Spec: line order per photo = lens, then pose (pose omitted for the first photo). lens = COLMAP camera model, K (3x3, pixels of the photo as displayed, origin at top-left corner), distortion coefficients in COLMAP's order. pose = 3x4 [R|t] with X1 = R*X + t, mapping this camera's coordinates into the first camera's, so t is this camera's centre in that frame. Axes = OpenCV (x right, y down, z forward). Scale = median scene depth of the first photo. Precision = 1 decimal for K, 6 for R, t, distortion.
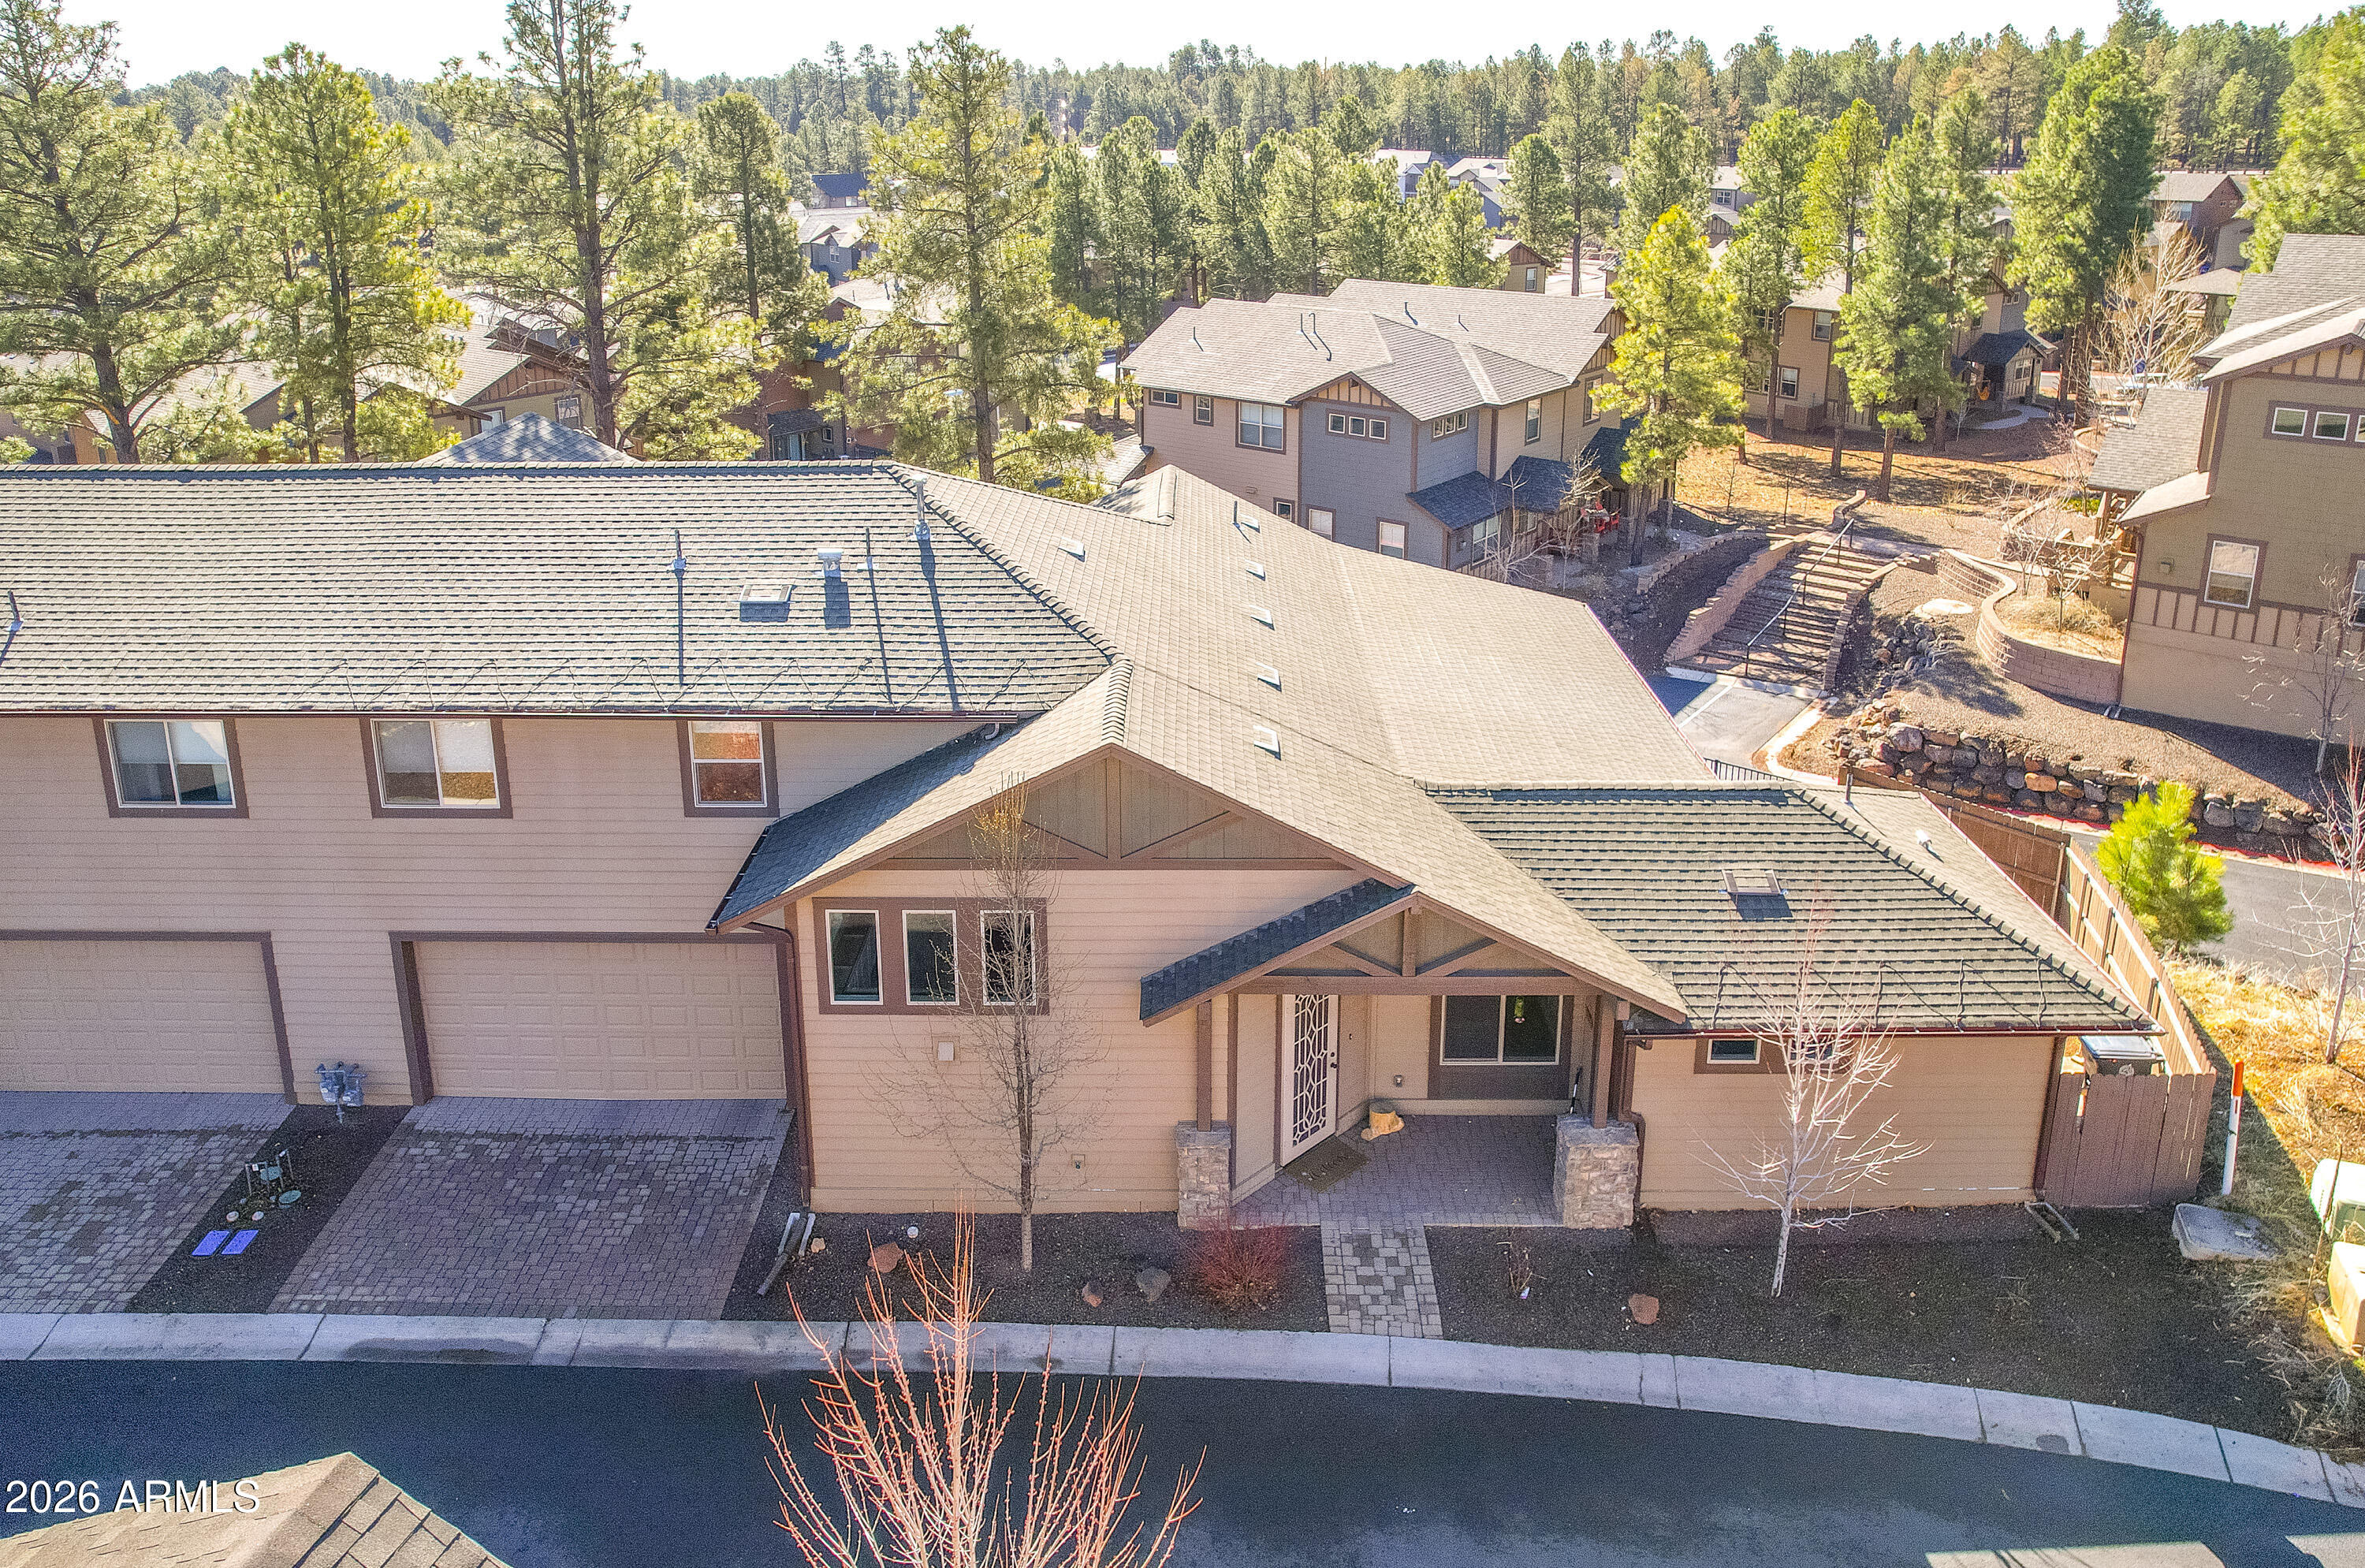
lens RADIAL K [[1677.1, 0, 1180.5], [0, 1677.1, 547.1], [0, 0, 1]] dist [-0.052428, 0.040661]
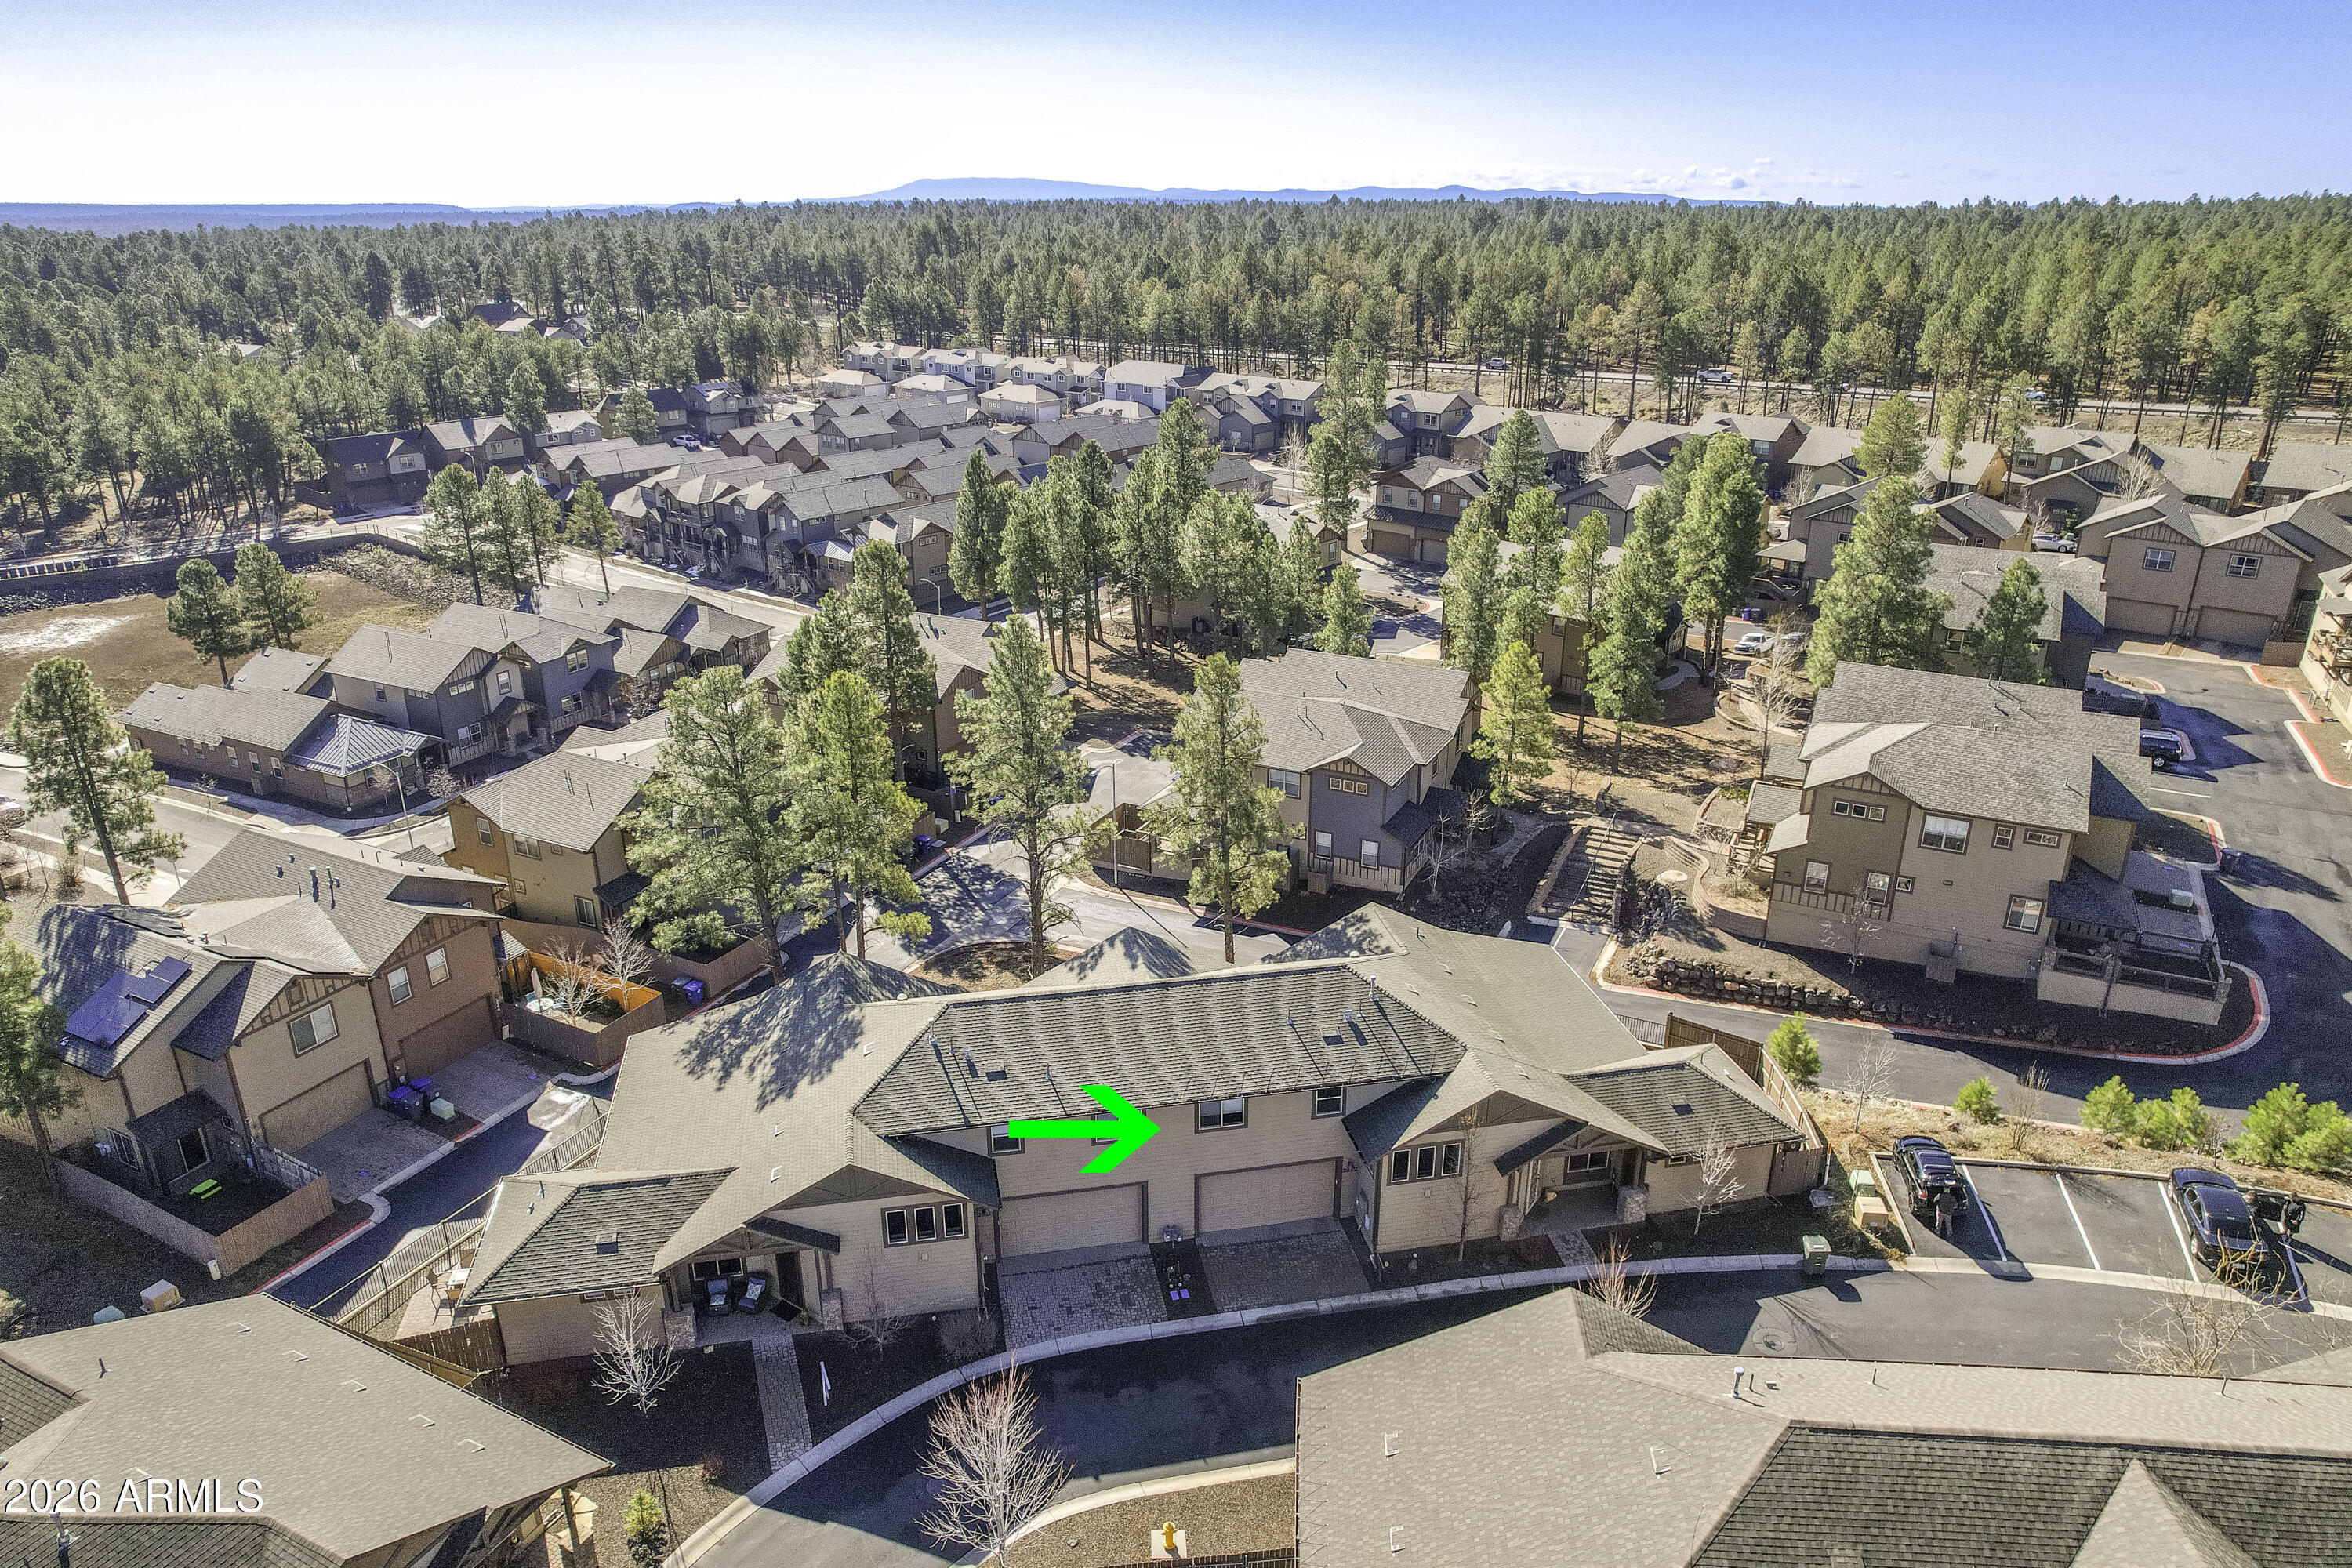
lens RADIAL K [[1698.5, 0, 1176.0], [0, 1698.5, 784.0], [0, 0, 1]] dist [-0.039713, -0.000396]
pose [[0.973474, -0.072894, 0.216873, -0.604686], [0.045590, 0.990681, 0.128344, -0.416743], [-0.224208, -0.115052, 0.967726, -0.867359]]
